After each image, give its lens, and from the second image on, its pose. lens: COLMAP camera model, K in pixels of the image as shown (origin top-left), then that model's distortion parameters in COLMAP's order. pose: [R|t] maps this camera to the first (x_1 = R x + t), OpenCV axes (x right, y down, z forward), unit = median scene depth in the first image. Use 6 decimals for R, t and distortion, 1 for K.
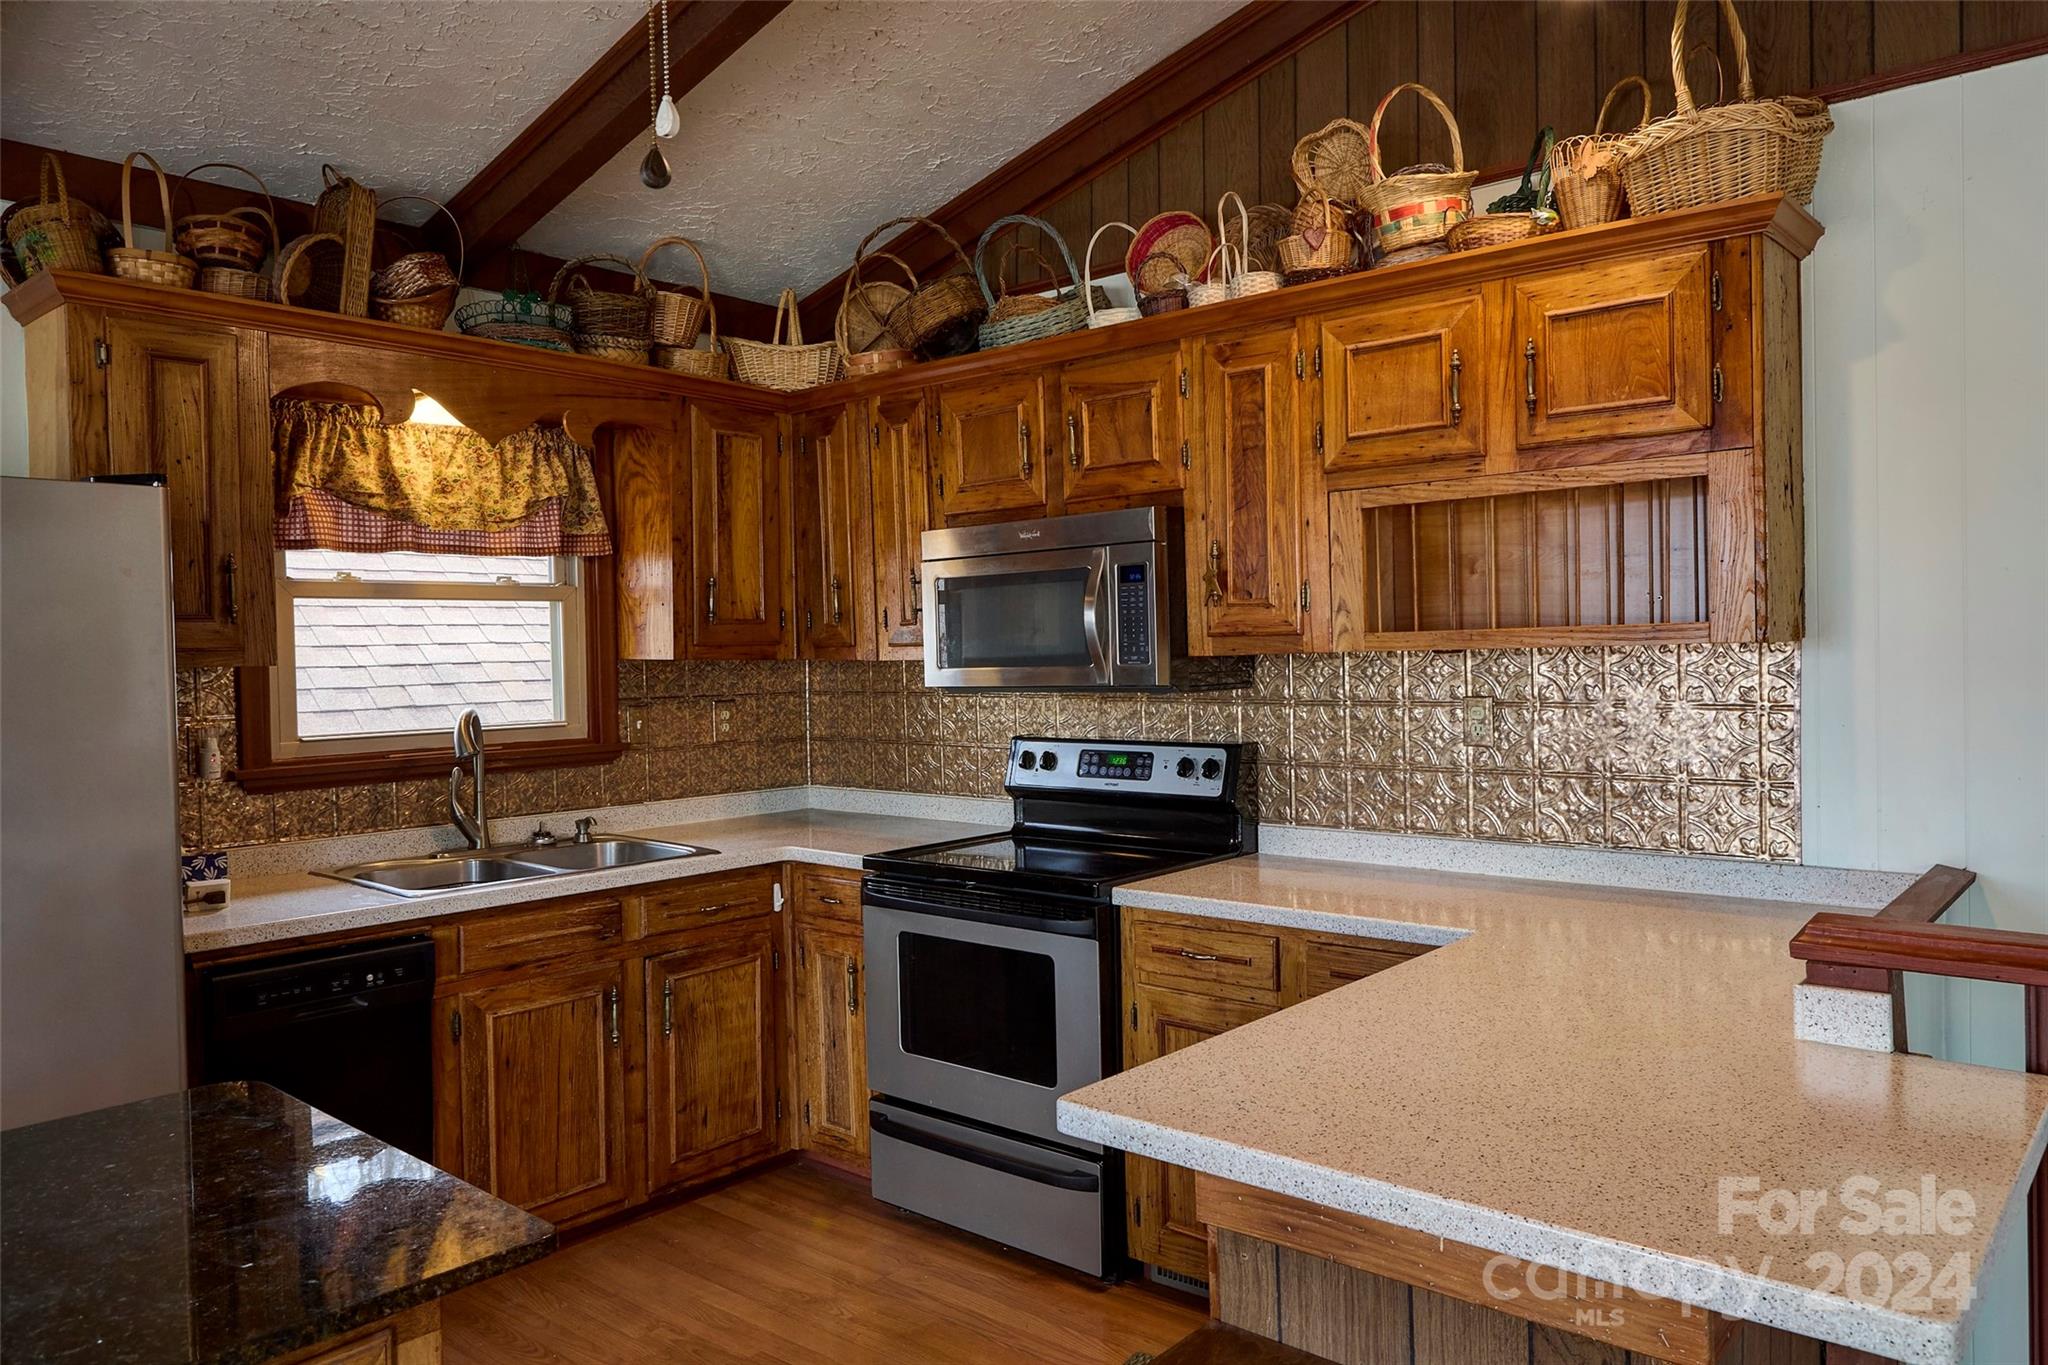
lens RADIAL K [[1399.8, 0, 1025.3], [0, 1399.8, 678.9], [0, 0, 1]] dist [0.002661, -0.006456]
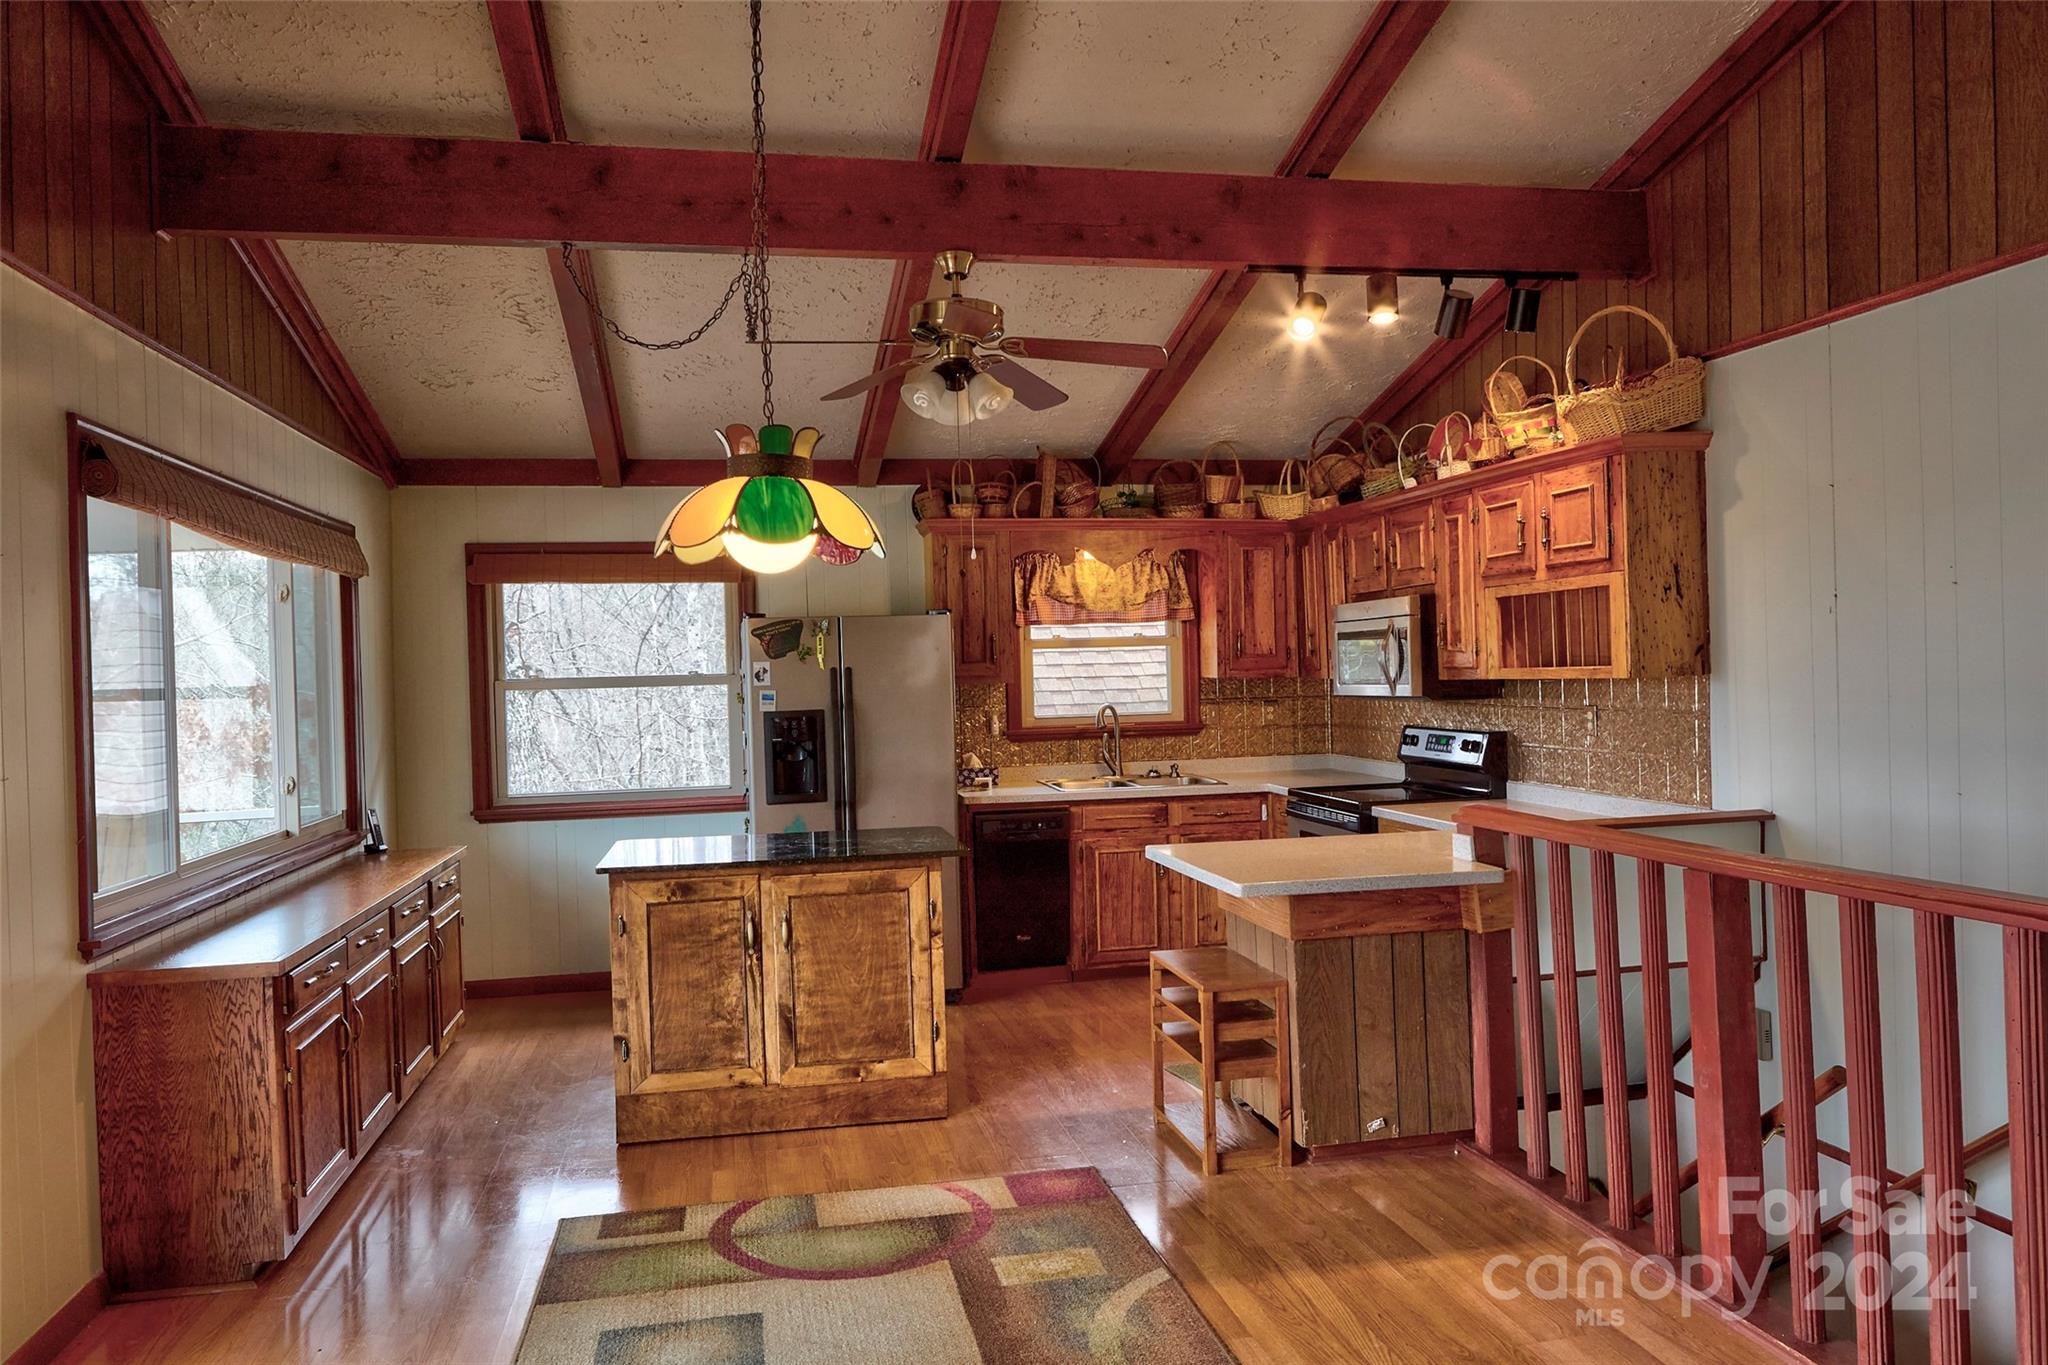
lens RADIAL K [[1399.8, 0, 1025.3], [0, 1399.8, 678.9], [0, 0, 1]] dist [0.002661, -0.006456]
pose [[0.797567, 0.004481, -0.603213, 0.702070], [-0.001332, 0.999983, 0.005668, -0.024624], [0.603228, -0.003718, 0.797560, -0.644094]]
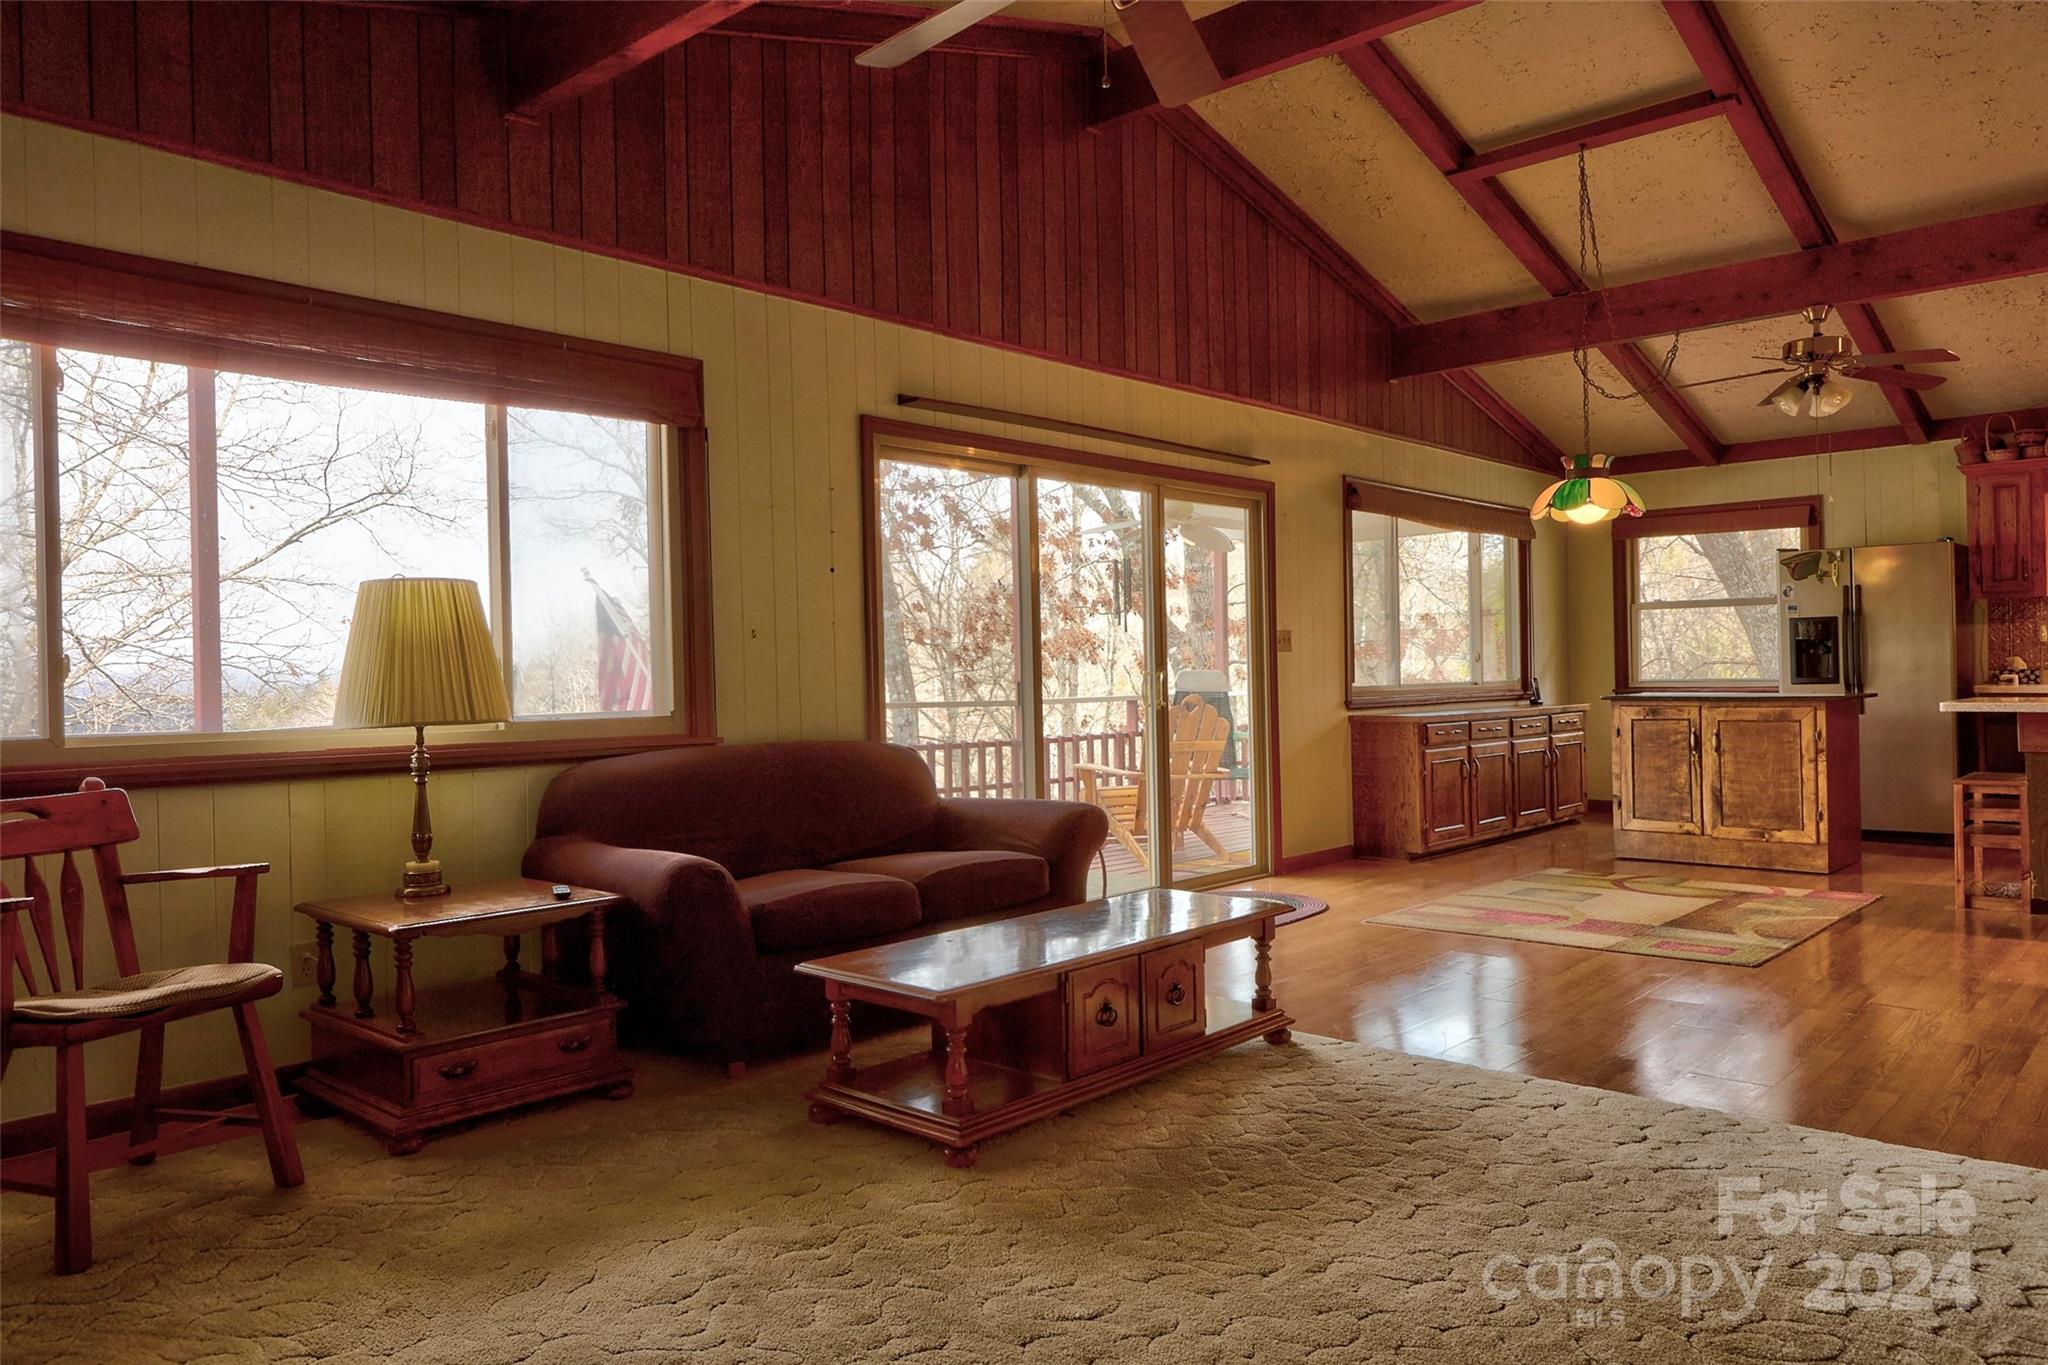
lens RADIAL K [[1399.8, 0, 1025.3], [0, 1399.8, 678.9], [0, 0, 1]] dist [0.002661, -0.006456]
pose [[-0.021816, 0.027637, -0.999380, 1.845794], [0.000906, 0.999618, 0.027624, 0.061931], [0.999762, -0.000303, -0.021833, -0.734817]]
